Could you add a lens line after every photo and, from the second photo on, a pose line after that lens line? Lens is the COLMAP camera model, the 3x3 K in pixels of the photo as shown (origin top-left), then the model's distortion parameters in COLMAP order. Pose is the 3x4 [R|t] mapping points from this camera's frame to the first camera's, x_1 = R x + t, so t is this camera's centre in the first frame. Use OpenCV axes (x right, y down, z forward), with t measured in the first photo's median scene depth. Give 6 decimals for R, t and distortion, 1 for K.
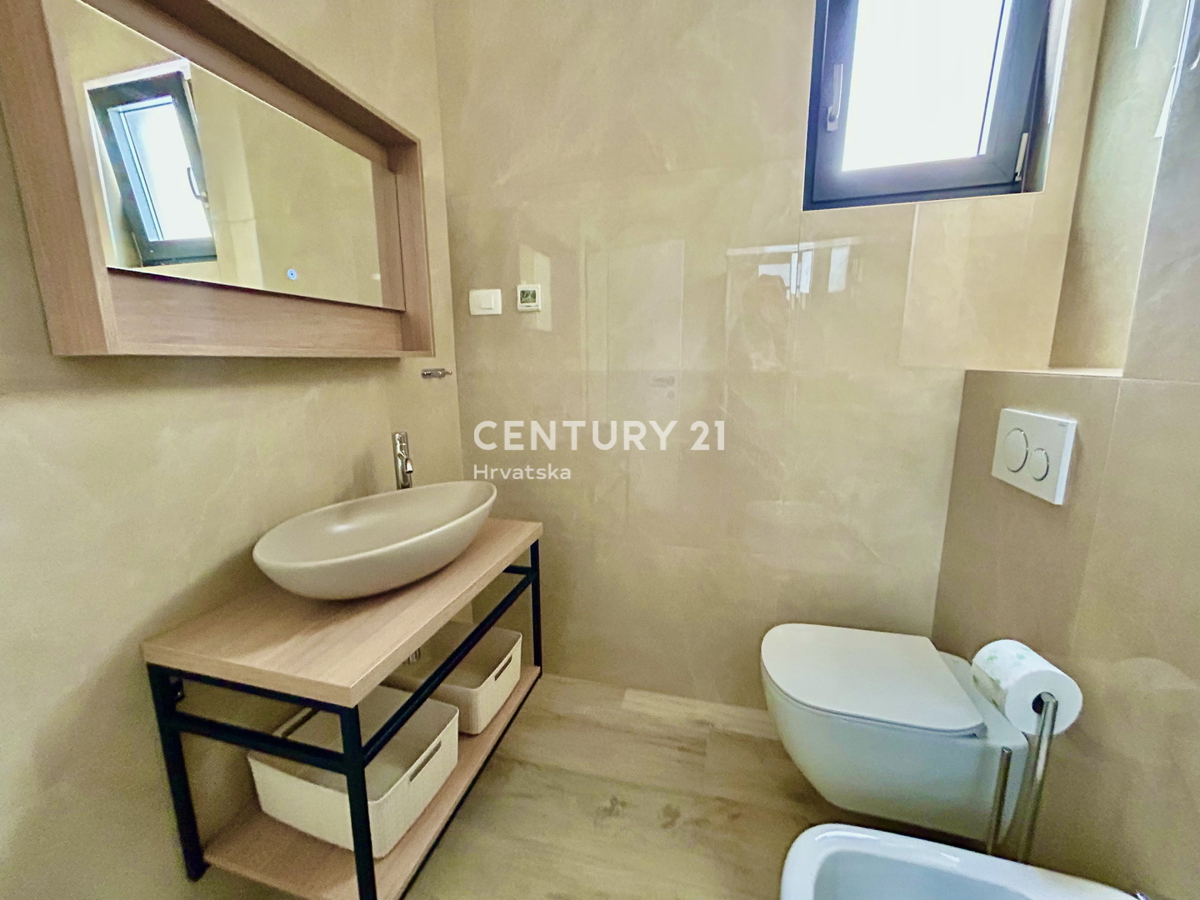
lens RADIAL K [[483.2, 0, 598.4], [0, 483.2, 448.0], [0, 0, 1]] dist [-0.002545, 0.001681]
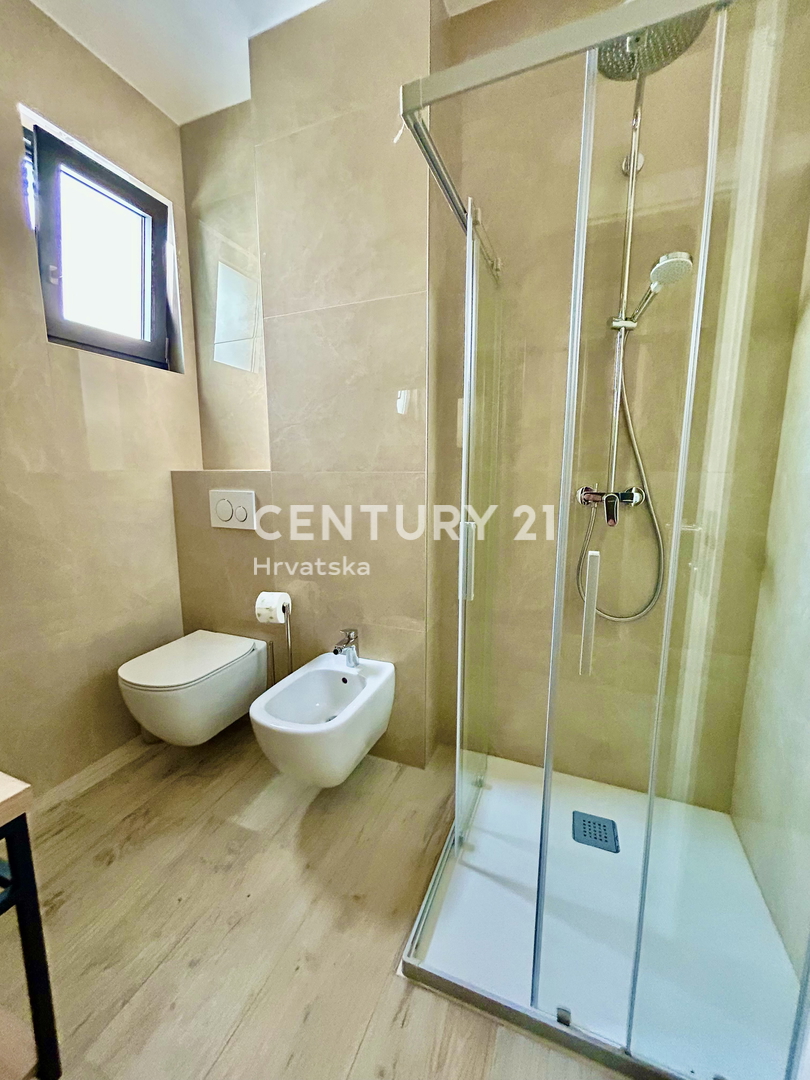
lens RADIAL K [[434.9, 0, 405.5], [0, 434.9, 540.6], [0, 0, 1]] dist [-0.002545, 0.001681]
pose [[0.111447, -0.148236, 0.982652, -0.620422], [0.177723, 0.975844, 0.127053, 0.024271], [-0.977750, 0.160480, 0.135099, 0.041538]]
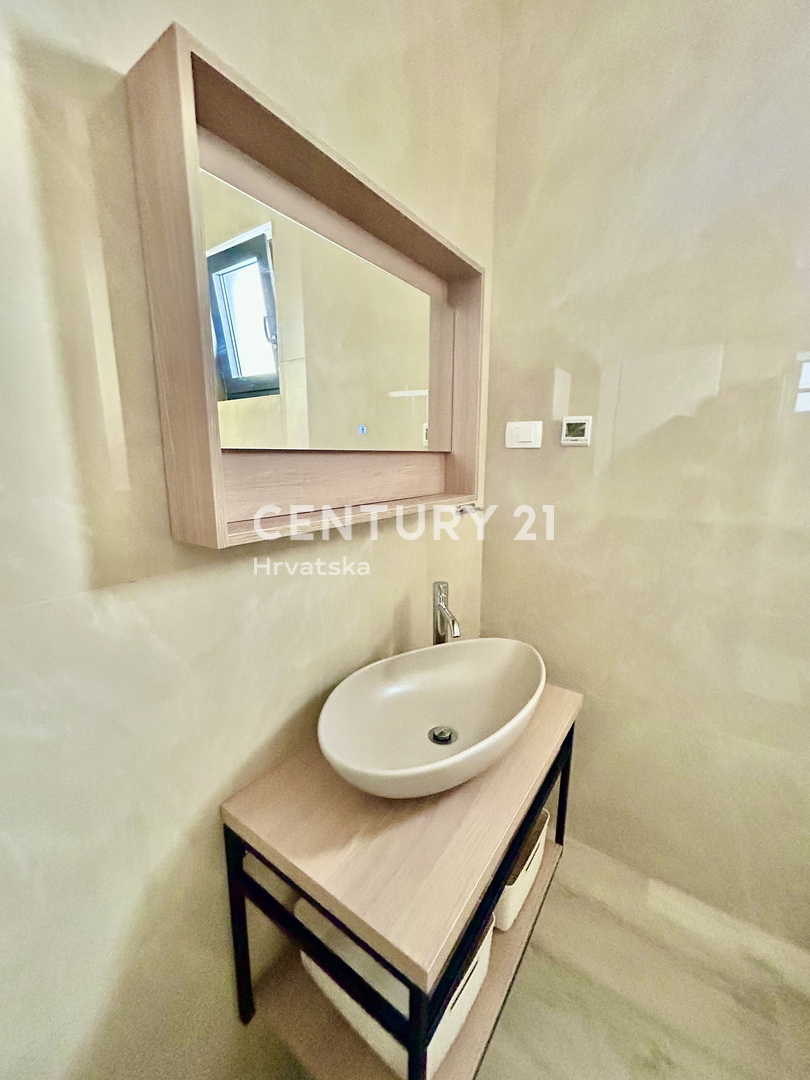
lens RADIAL K [[434.9, 0, 406.6], [0, 434.9, 537.0], [0, 0, 1]] dist [-0.002545, 0.001681]
pose [[0.943300, 0.076606, -0.322981, -0.186293], [-0.072825, 0.997061, 0.023795, -0.125066], [0.323855, 0.001075, 0.946106, 0.149877]]
